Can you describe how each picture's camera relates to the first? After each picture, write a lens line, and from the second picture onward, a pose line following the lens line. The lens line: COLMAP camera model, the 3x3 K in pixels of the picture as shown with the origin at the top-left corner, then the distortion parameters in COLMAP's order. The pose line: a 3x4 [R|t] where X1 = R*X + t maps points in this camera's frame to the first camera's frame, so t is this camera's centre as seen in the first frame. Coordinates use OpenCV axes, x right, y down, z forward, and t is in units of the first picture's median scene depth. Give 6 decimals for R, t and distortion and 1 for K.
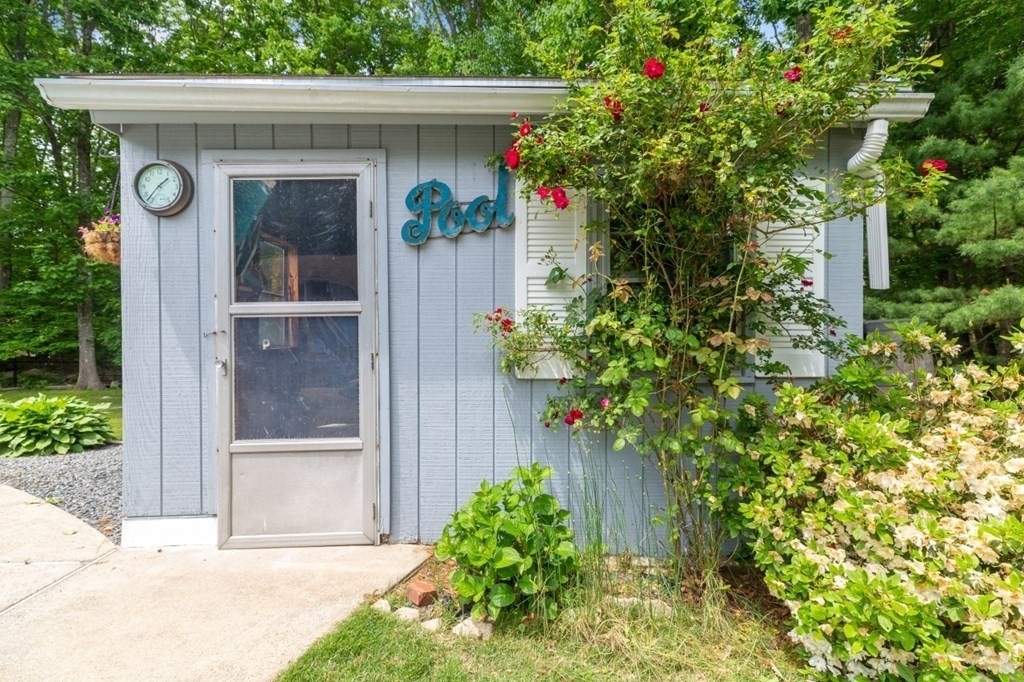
lens RADIAL K [[459.6, 0, 516.0], [0, 459.6, 337.0], [0, 0, 1]] dist [0.000291, -0.000279]
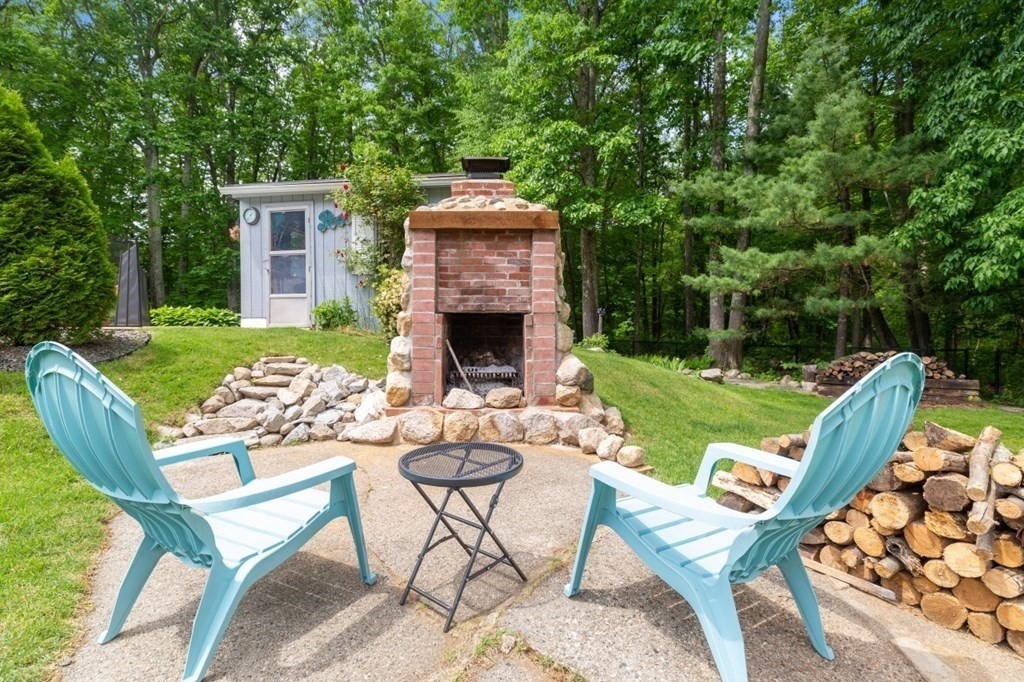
lens RADIAL K [[459.6, 0, 516.0], [0, 459.6, 337.0], [0, 0, 1]] dist [0.000291, -0.000279]
pose [[0.979784, 0.015165, -0.199485, 1.685338], [-0.010501, 0.999647, 0.024415, 0.421351], [0.199784, -0.021827, 0.979597, -1.783203]]
